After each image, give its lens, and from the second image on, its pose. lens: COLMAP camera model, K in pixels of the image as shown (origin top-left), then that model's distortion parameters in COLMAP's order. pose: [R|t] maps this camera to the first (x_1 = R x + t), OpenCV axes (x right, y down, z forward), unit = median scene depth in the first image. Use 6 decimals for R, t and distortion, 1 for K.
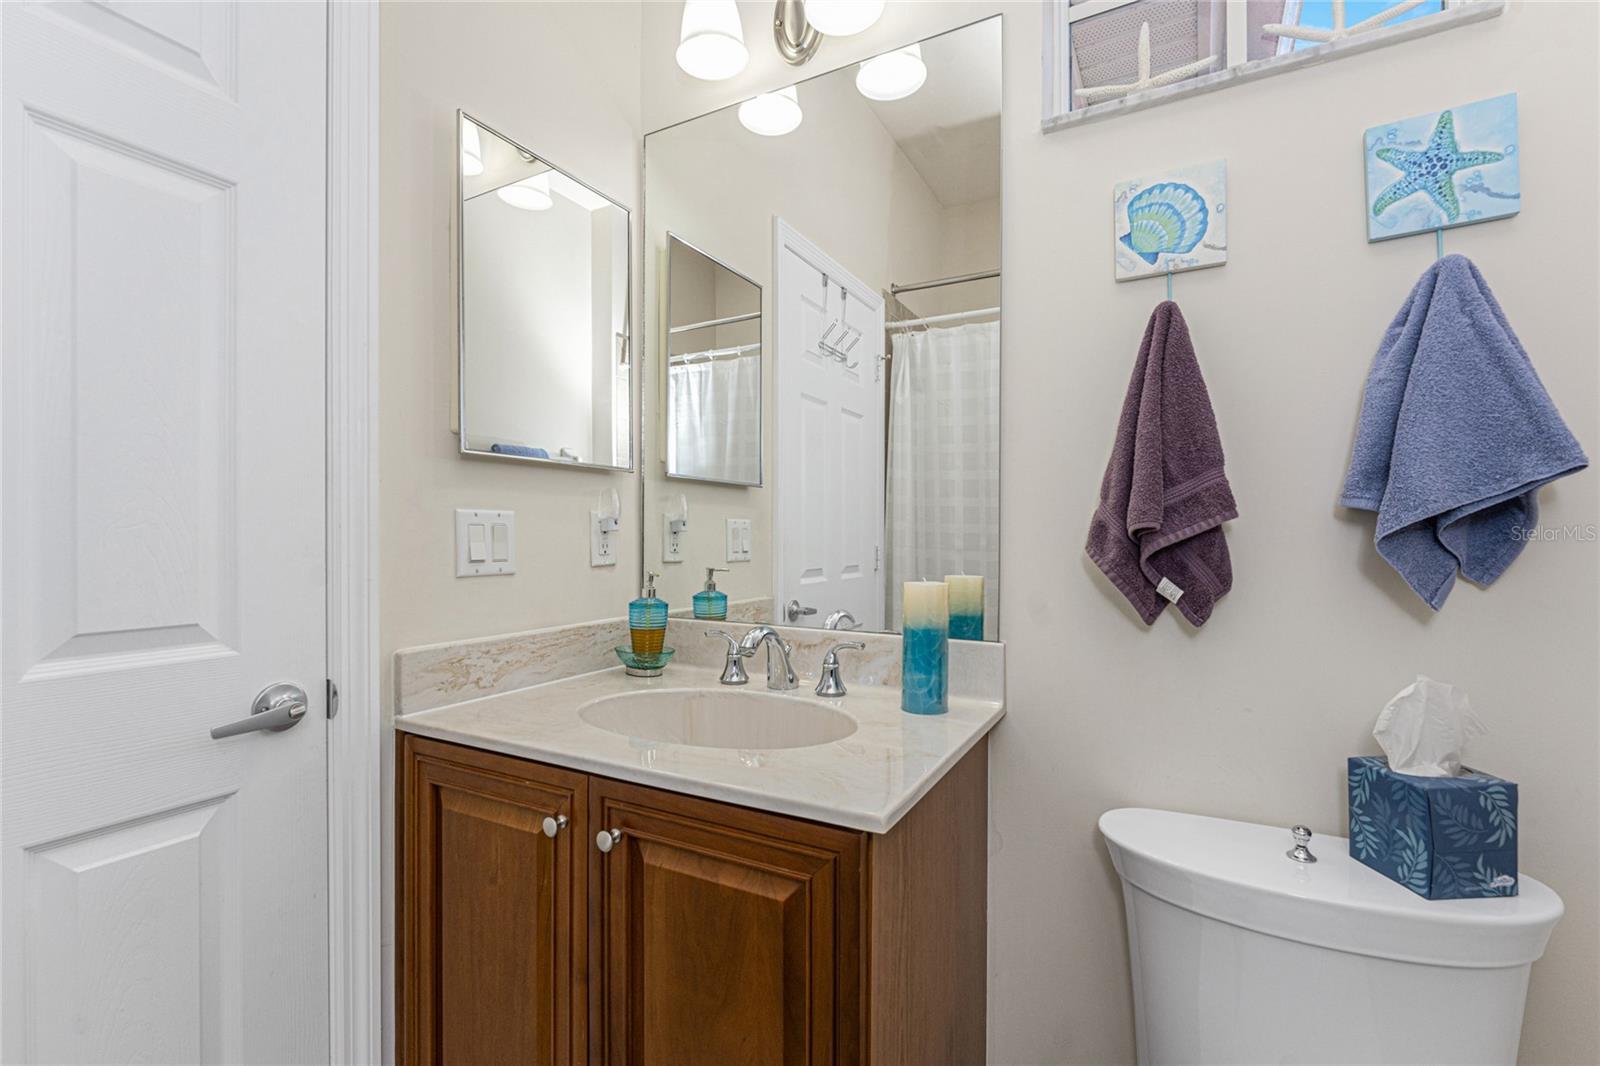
lens RADIAL K [[725.2, 0, 793.6], [0, 725.2, 527.7], [0, 0, 1]] dist [-0.003045, -0.000267]
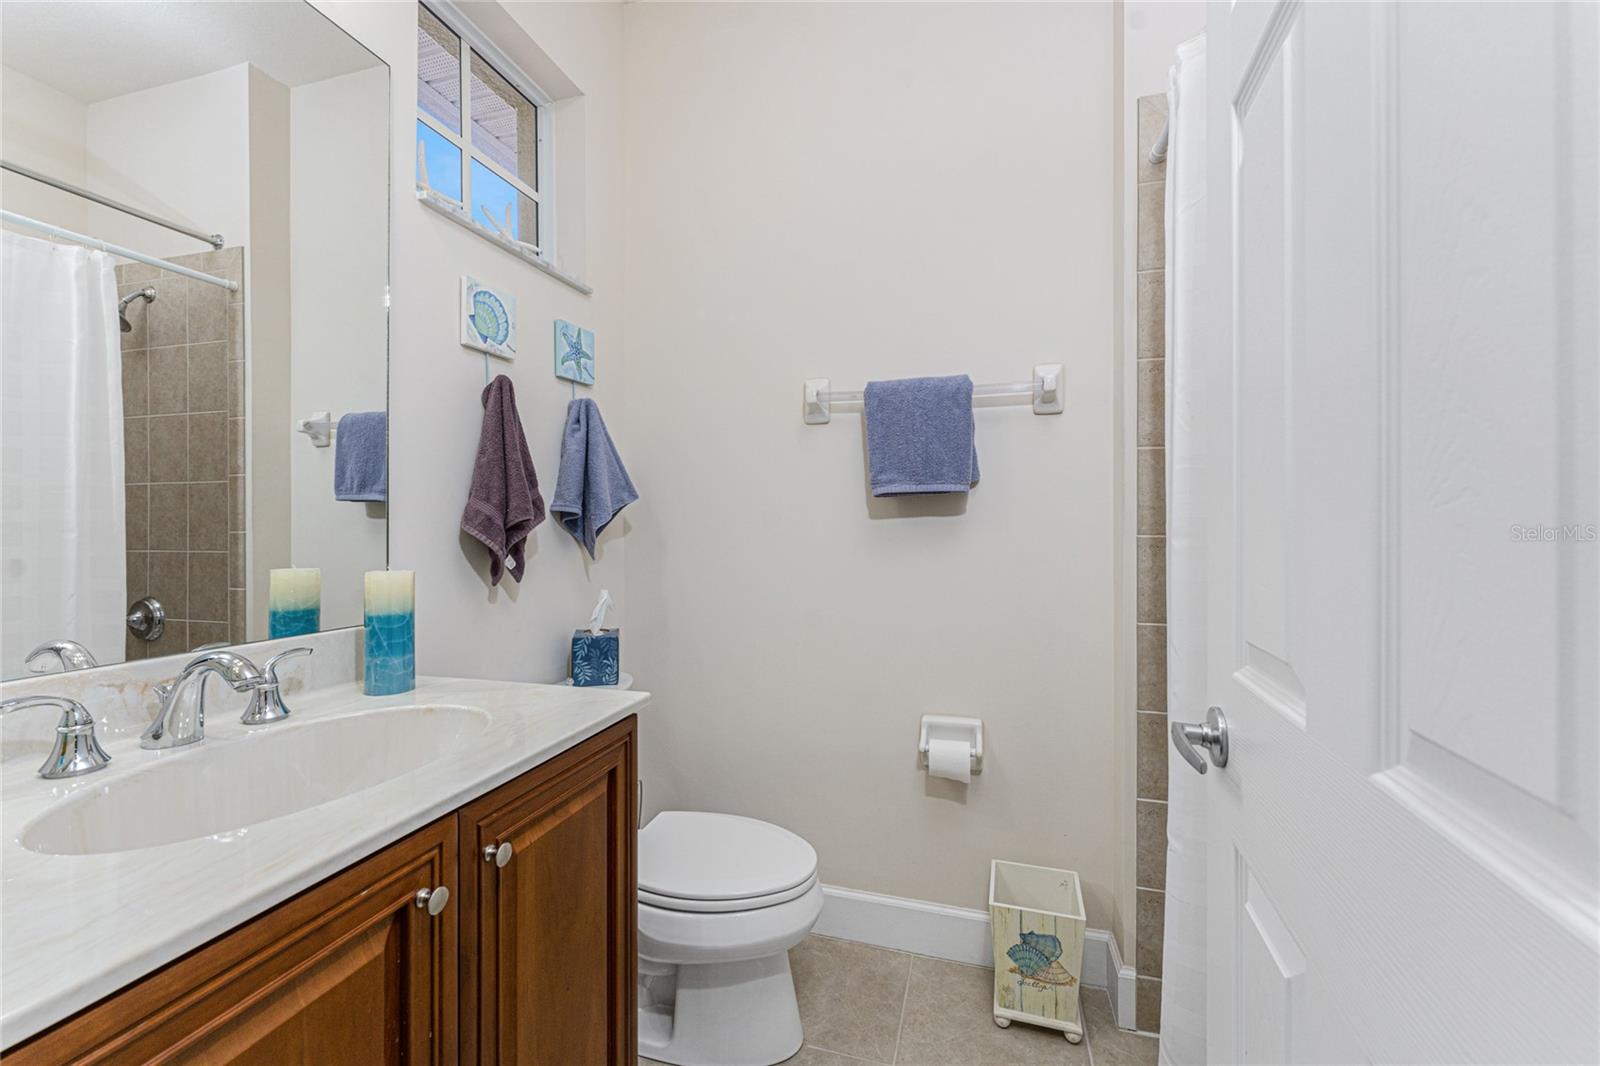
lens RADIAL K [[637.9, 0, 798.6], [0, 637.9, 529.7], [0, 0, 1]] dist [-0.000601, -0.000081]
pose [[-0.216011, -0.002069, 0.976389, -1.031979], [-0.000250, 0.999998, 0.002063, 0.015838], [-0.976391, 0.000202, -0.216011, 0.739253]]
